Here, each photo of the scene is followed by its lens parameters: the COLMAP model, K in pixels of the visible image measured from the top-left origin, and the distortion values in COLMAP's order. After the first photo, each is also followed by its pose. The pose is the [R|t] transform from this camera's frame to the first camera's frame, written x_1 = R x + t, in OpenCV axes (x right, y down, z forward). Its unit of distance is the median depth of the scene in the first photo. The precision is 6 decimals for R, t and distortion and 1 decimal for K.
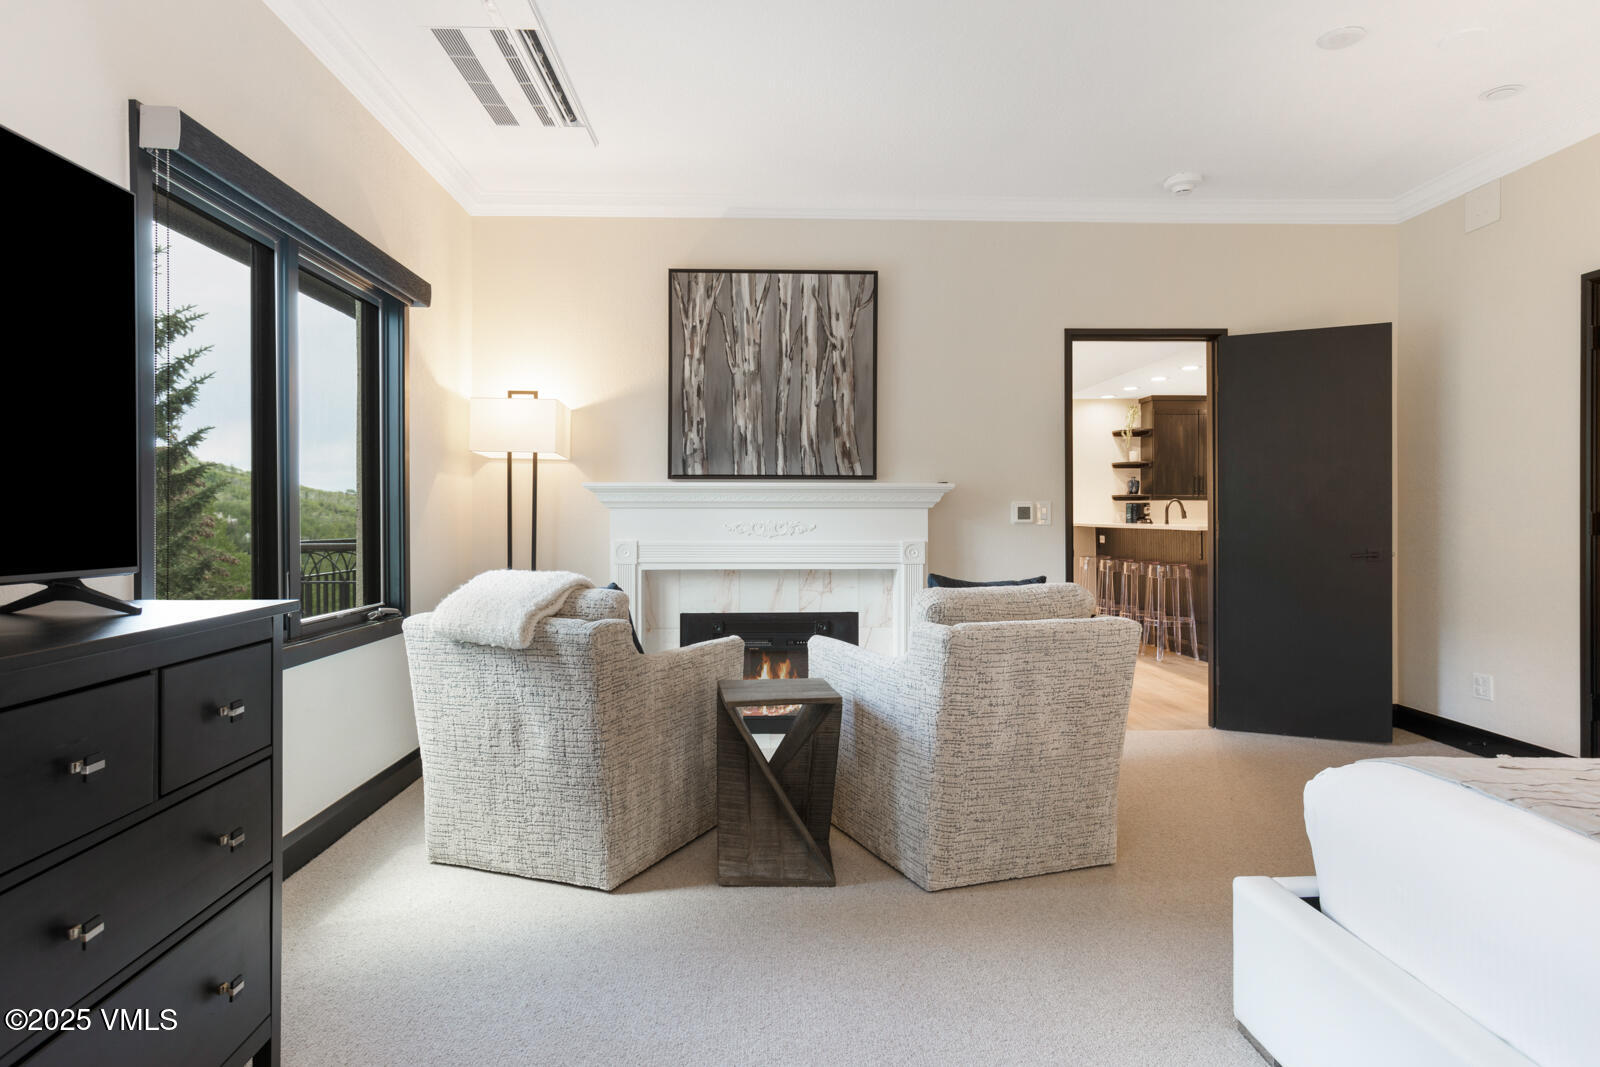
lens RADIAL K [[933.3, 0, 789.9], [0, 933.3, 522.4], [0, 0, 1]] dist [-0.014647, 0.002674]
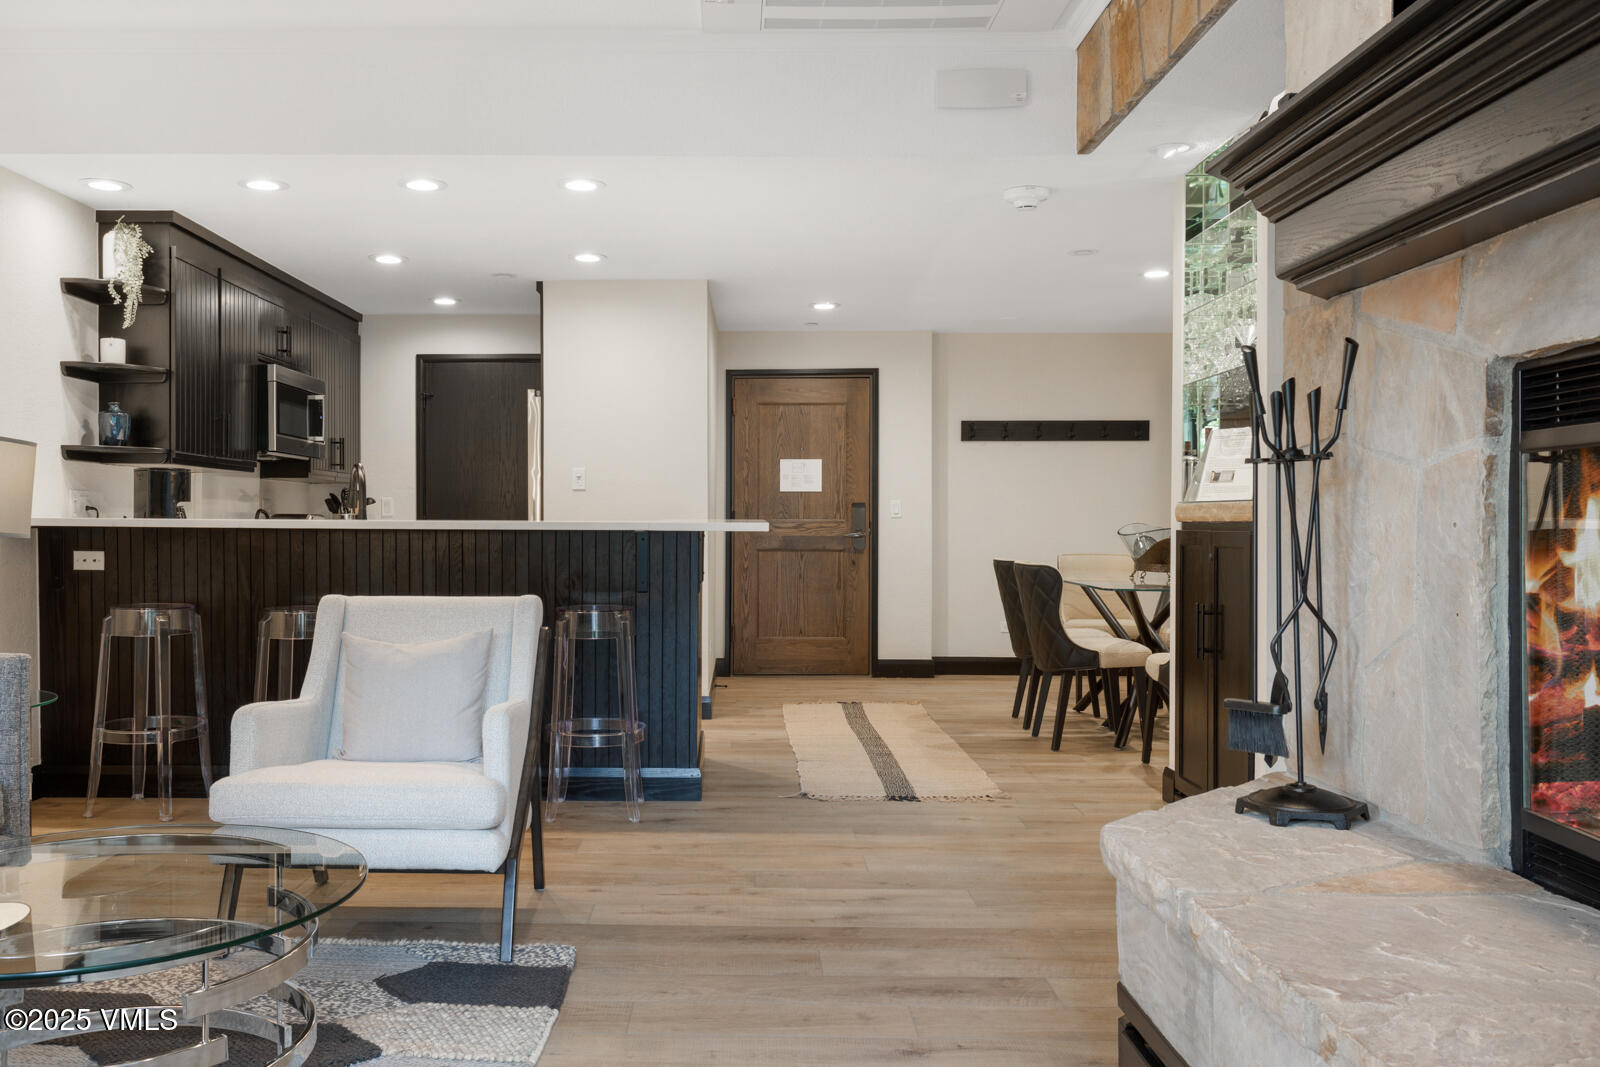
lens RADIAL K [[1293.3, 0, 714.1], [0, 1293.3, 534.0], [0, 0, 1]] dist [0.007931, -0.000618]
pose [[0.061812, -0.008389, 0.998053, -0.345117], [0.003693, 0.999960, 0.008177, 0.007554], [-0.998081, 0.003181, 0.061840, 1.435560]]
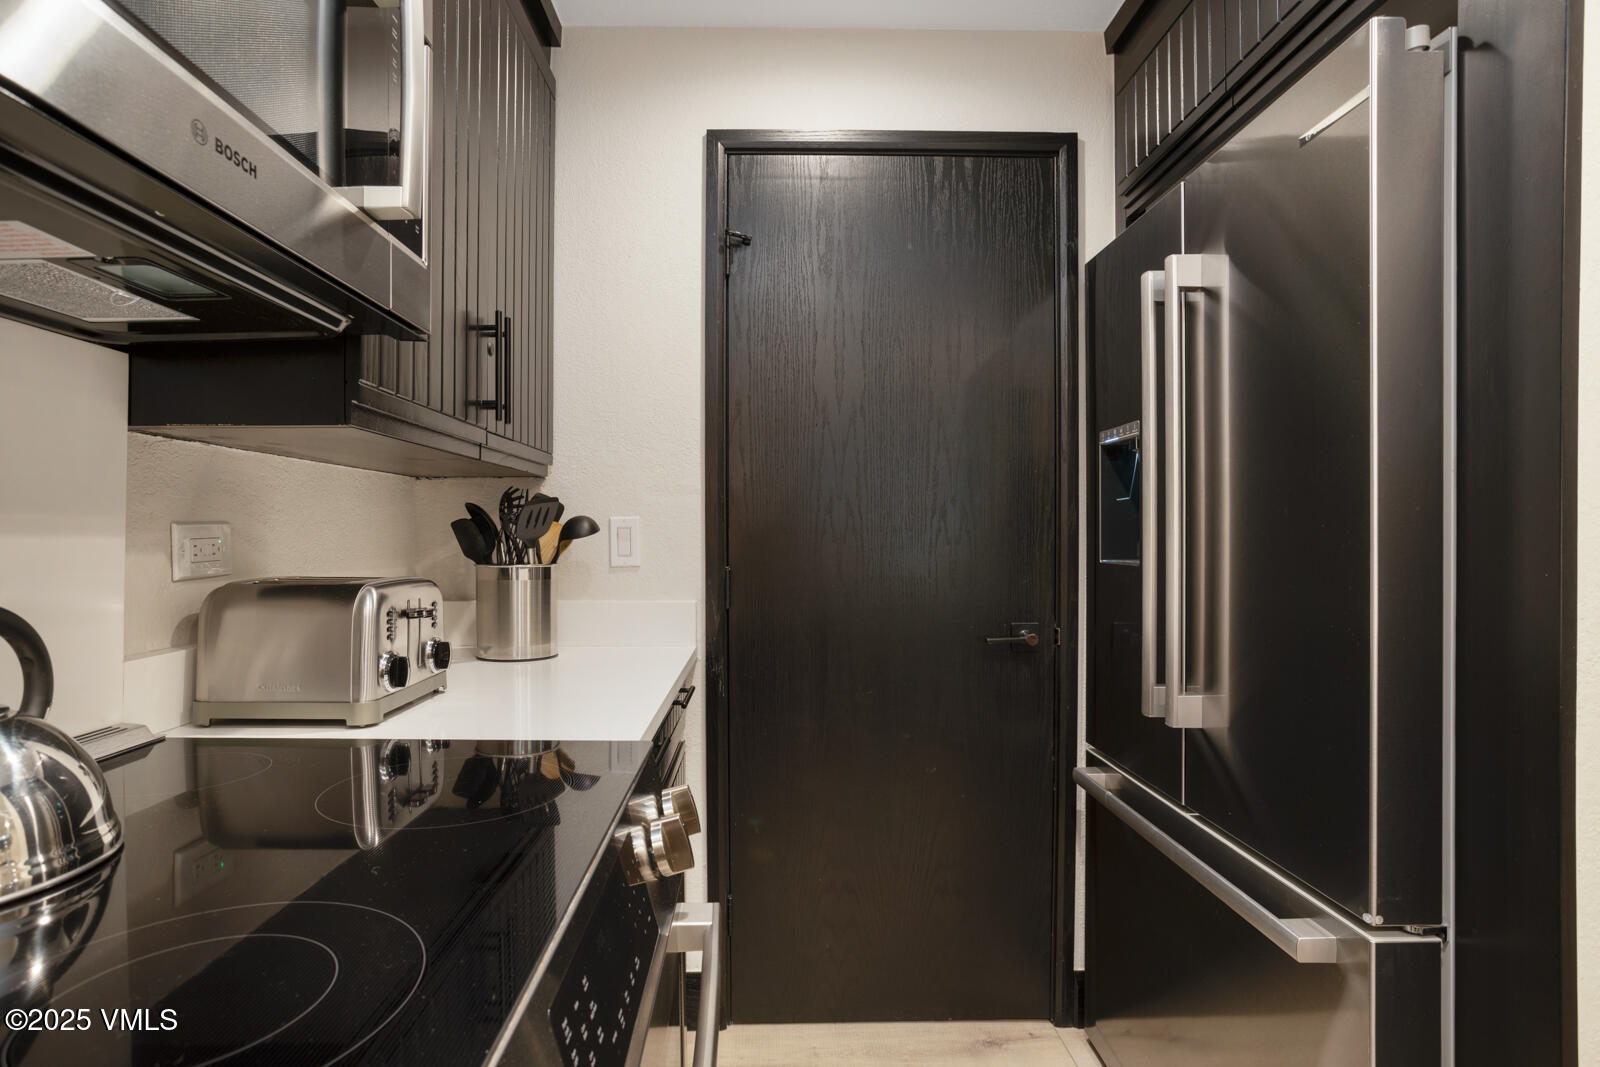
lens RADIAL K [[831.5, 0, 788.9], [0, 831.5, 512.1], [0, 0, 1]] dist [-0.040546, 0.034383]
pose [[0.003597, 0.027087, 0.999627, 0.923026], [0.007724, 0.999602, -0.027114, -0.018572], [-0.999964, 0.007819, 0.003387, 1.887766]]
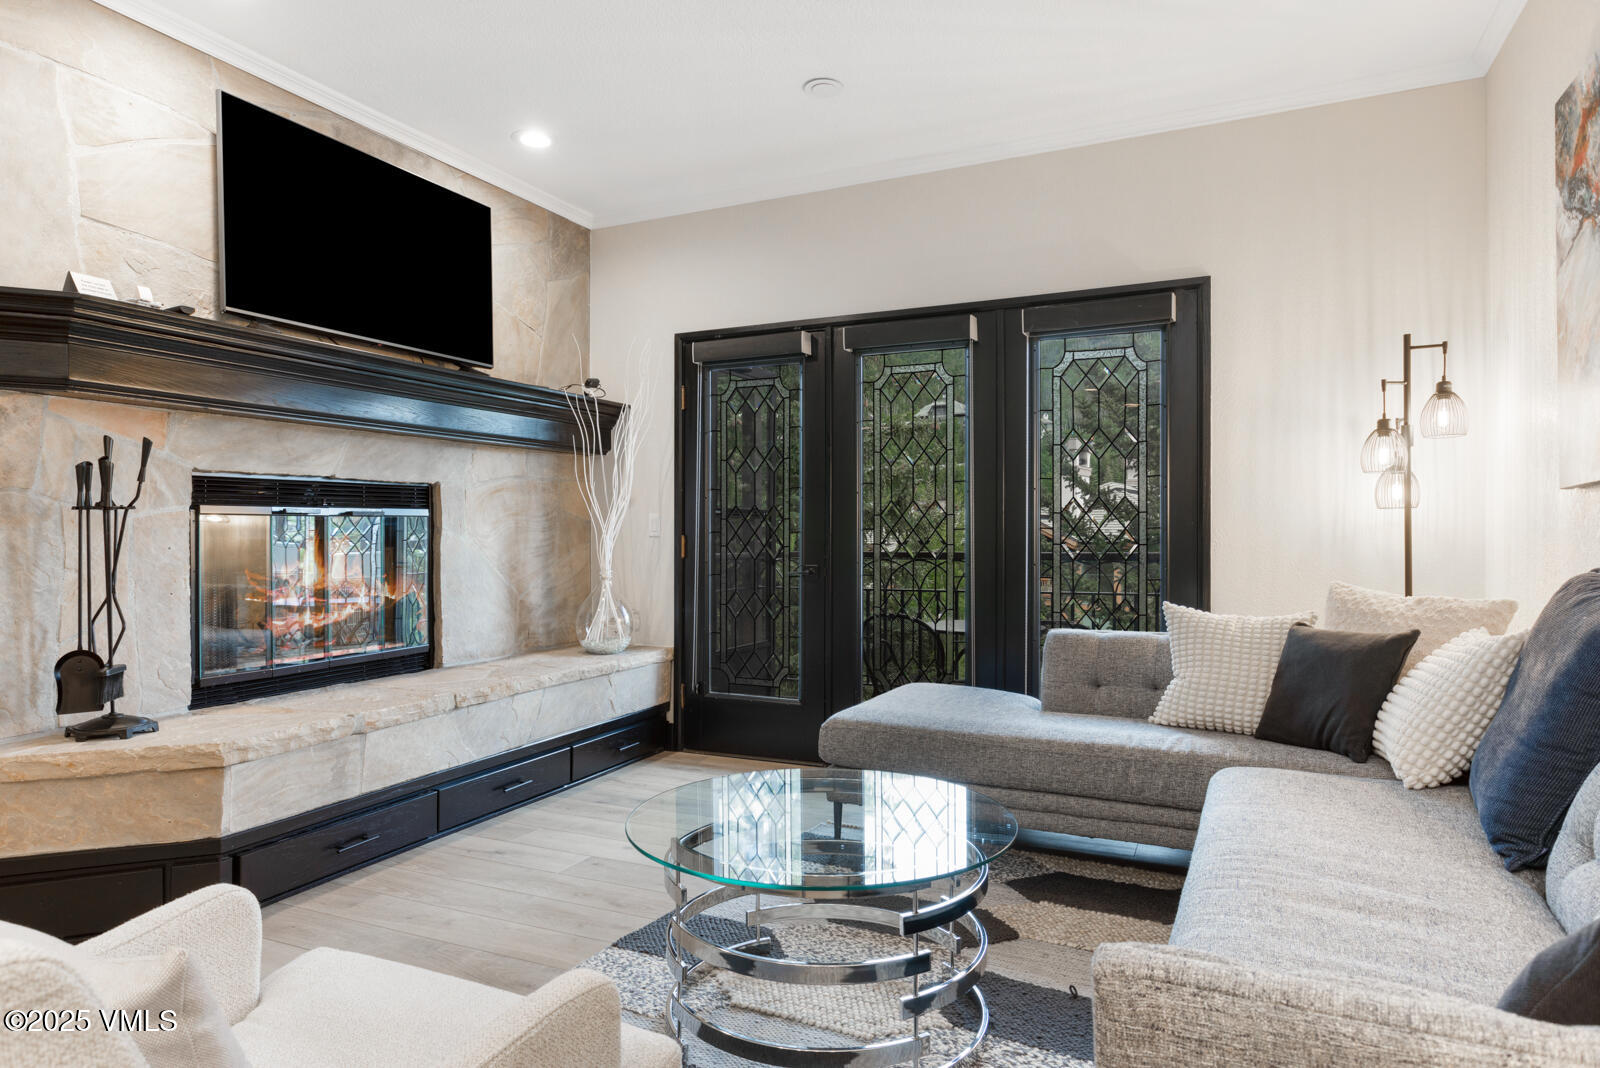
lens RADIAL K [[957.1, 0, 811.2], [0, 957.1, 538.6], [0, 0, 1]] dist [-0.016403, 0.025013]
pose [[-0.441089, 0.007899, -0.897428, 0.502514], [-0.000071, 0.999961, 0.008836, -0.003403], [0.897463, 0.003961, -0.441072, 1.880759]]
